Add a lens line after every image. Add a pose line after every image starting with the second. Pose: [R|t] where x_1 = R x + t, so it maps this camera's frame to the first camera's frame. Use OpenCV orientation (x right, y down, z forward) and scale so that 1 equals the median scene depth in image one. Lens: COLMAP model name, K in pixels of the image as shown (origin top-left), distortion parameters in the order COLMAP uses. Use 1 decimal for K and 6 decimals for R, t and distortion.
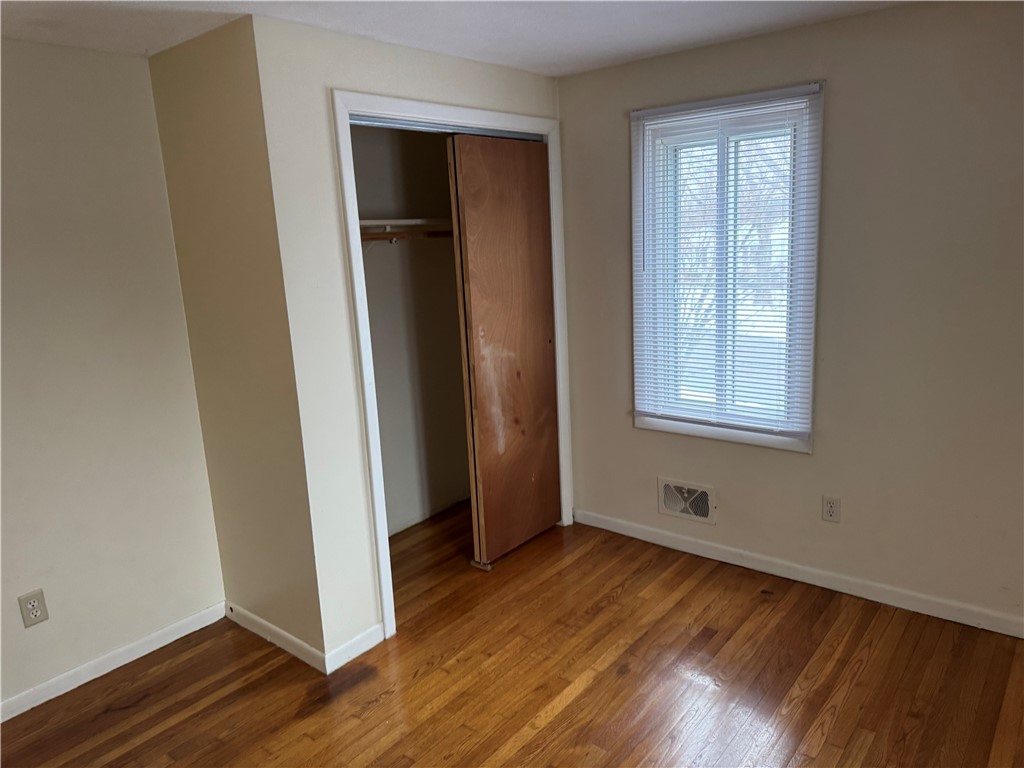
lens RADIAL K [[722.8, 0, 512.6], [0, 722.8, 384.5], [0, 0, 1]] dist [0.060496, -0.077689]
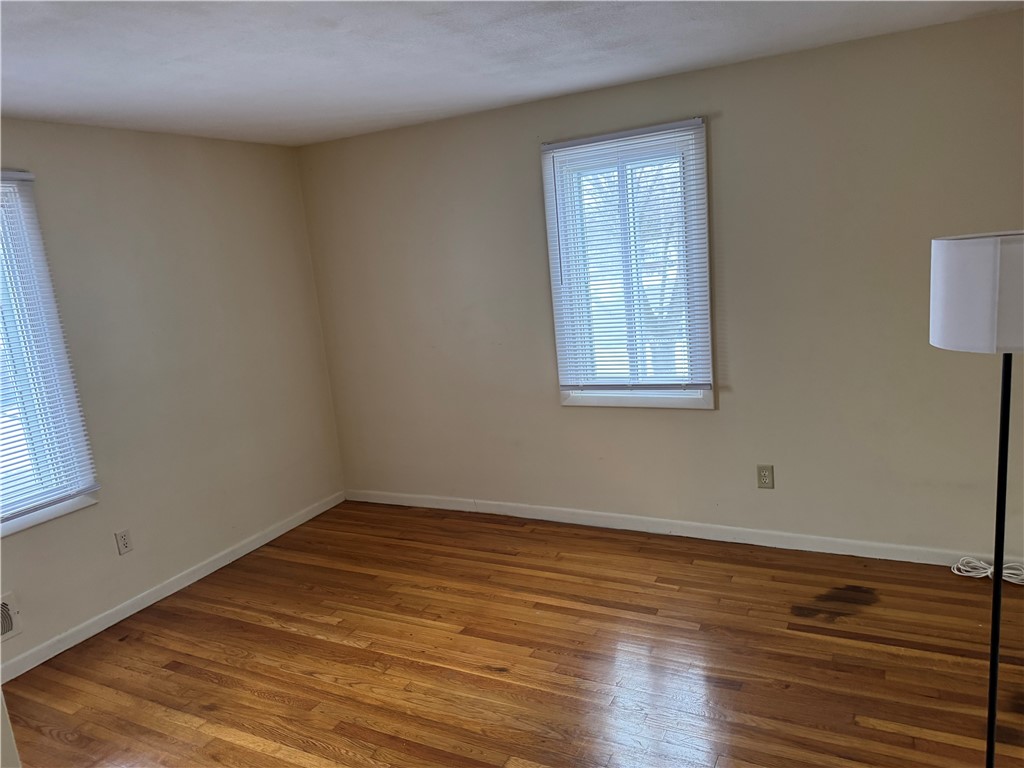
lens RADIAL K [[722.8, 0, 511.5], [0, 722.8, 385.0], [0, 0, 1]] dist [0.060496, -0.077689]
pose [[-0.181854, -0.127409, 0.975036, -0.790000], [0.307613, 0.934432, 0.179476, -0.080183], [-0.933972, 0.332573, -0.130737, 0.528536]]
